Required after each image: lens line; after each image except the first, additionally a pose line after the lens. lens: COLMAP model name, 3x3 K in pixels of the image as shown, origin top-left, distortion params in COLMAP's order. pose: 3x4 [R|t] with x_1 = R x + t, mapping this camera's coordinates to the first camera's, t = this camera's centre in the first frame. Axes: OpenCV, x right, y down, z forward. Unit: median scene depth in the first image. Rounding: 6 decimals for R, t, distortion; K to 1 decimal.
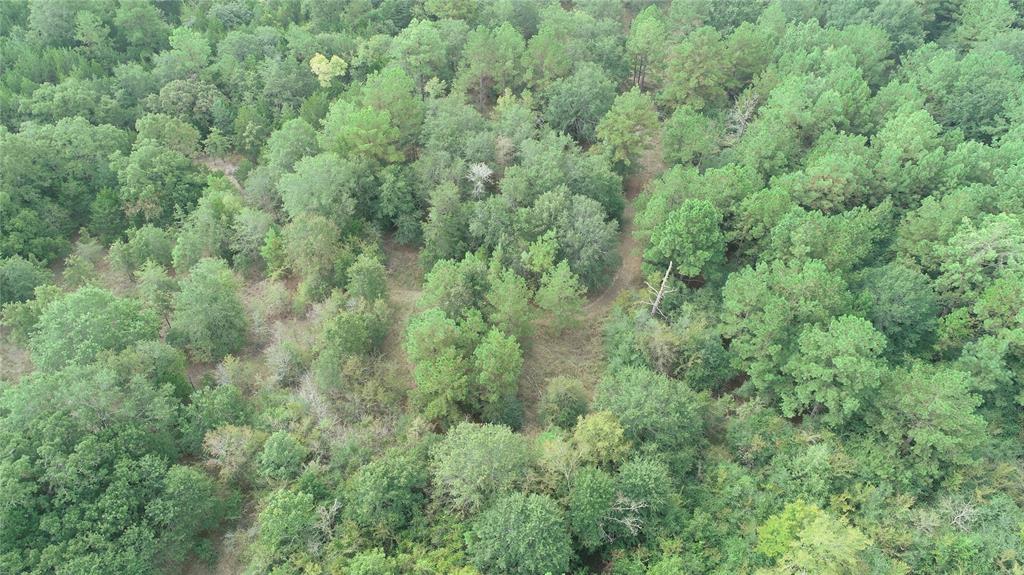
lens RADIAL K [[699.8, 0, 512.0], [0, 699.8, 287.5], [0, 0, 1]] dist [0.010621, 0.002905]
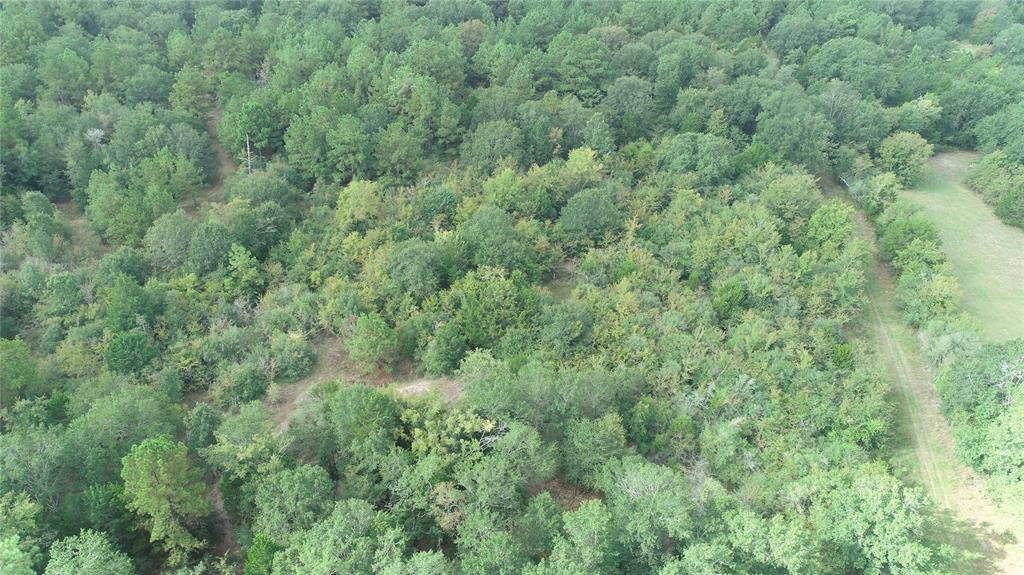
lens RADIAL K [[699.8, 0, 512.0], [0, 699.8, 287.5], [0, 0, 1]] dist [0.010621, 0.002905]
pose [[0.800370, -0.350003, 0.486730, -0.172818], [0.404852, 0.914345, -0.008235, 0.480428], [-0.442157, 0.203644, 0.873514, -0.558454]]
